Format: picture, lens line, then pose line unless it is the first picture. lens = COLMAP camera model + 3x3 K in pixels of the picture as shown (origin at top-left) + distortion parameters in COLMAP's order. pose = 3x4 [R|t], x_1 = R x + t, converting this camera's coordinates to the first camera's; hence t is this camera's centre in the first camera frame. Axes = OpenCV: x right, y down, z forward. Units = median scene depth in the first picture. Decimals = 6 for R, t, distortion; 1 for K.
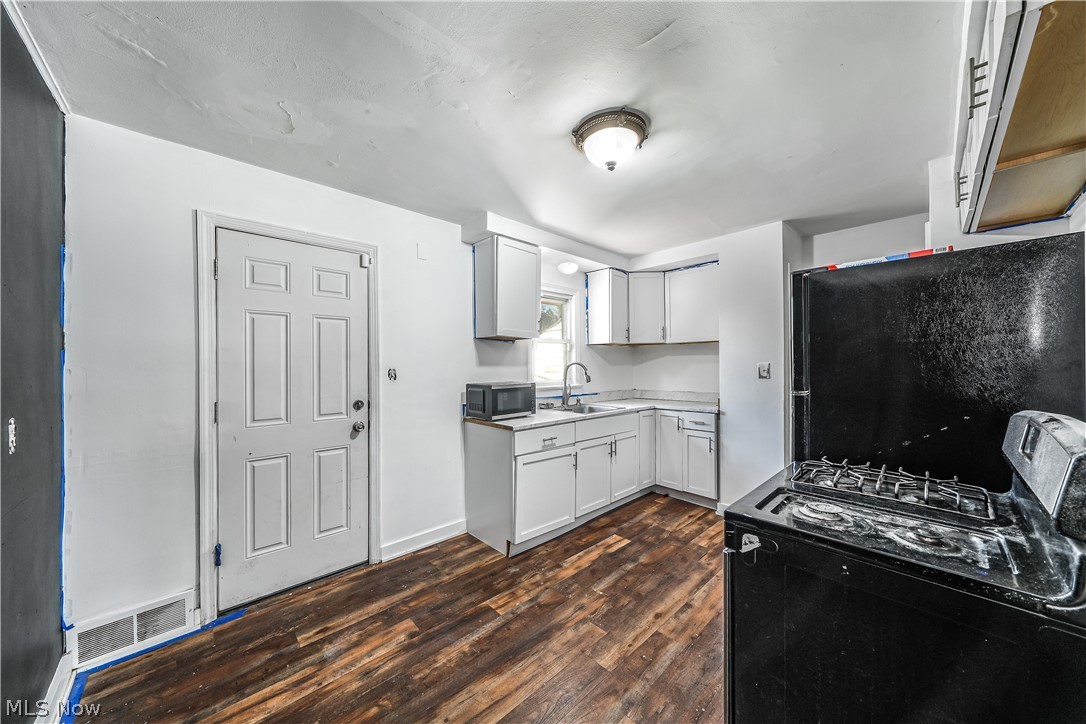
lens RADIAL K [[363.3, 0, 602.0], [0, 363.3, 363.1], [0, 0, 1]] dist [-0.000283, -0.000034]
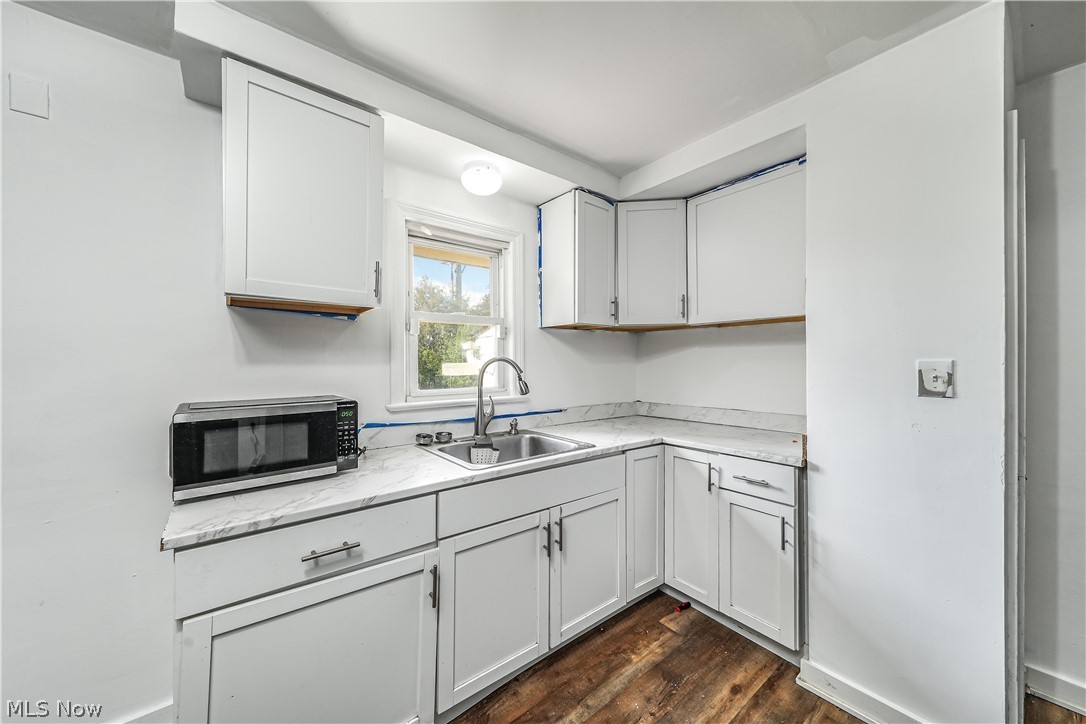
lens RADIAL K [[356.1, 0, 534.6], [0, 356.1, 359.1], [0, 0, 1]] dist [0.004107, -0.000143]
pose [[0.959285, 0.001990, -0.282433, 0.156241], [-0.002154, 0.999998, -0.000272, 0.000689], [0.282432, 0.000869, 0.959287, 0.609463]]
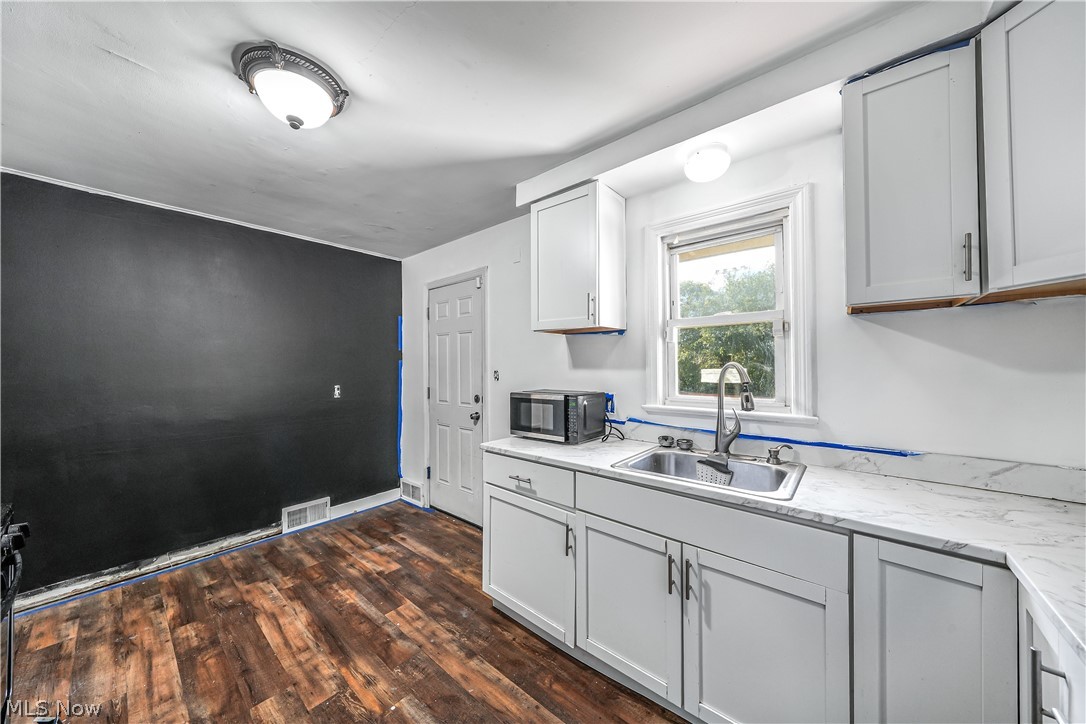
lens RADIAL K [[460.6, 0, 622.6], [0, 460.6, 358.1], [0, 0, 1]] dist [-0.001095, -0.000307]
pose [[-0.042533, -0.006578, -0.999073, 0.618188], [0.009581, 0.999930, -0.006991, -0.006474], [0.999049, -0.009869, -0.042467, 1.082086]]
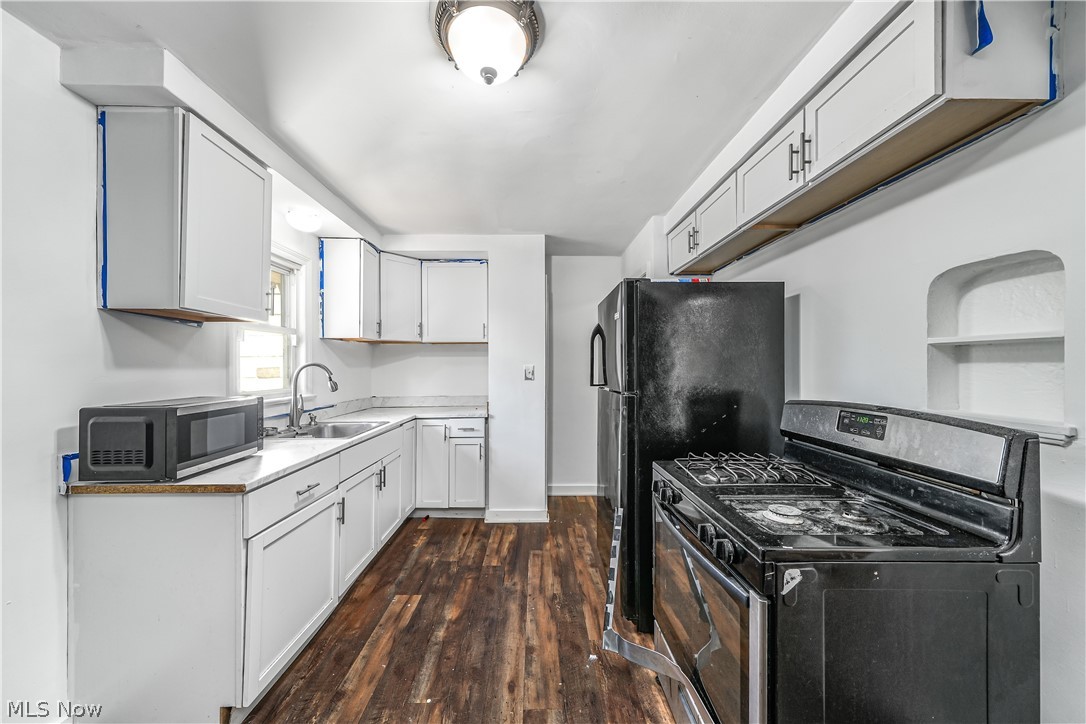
lens RADIAL K [[340.2, 0, 554.2], [0, 340.2, 364.4], [0, 0, 1]] dist [0.000625, -0.000024]
pose [[0.755087, 0.007732, 0.655579, -0.182962], [-0.006038, 0.999970, -0.004840, 0.001815], [-0.655597, -0.000304, 0.755111, 0.267075]]
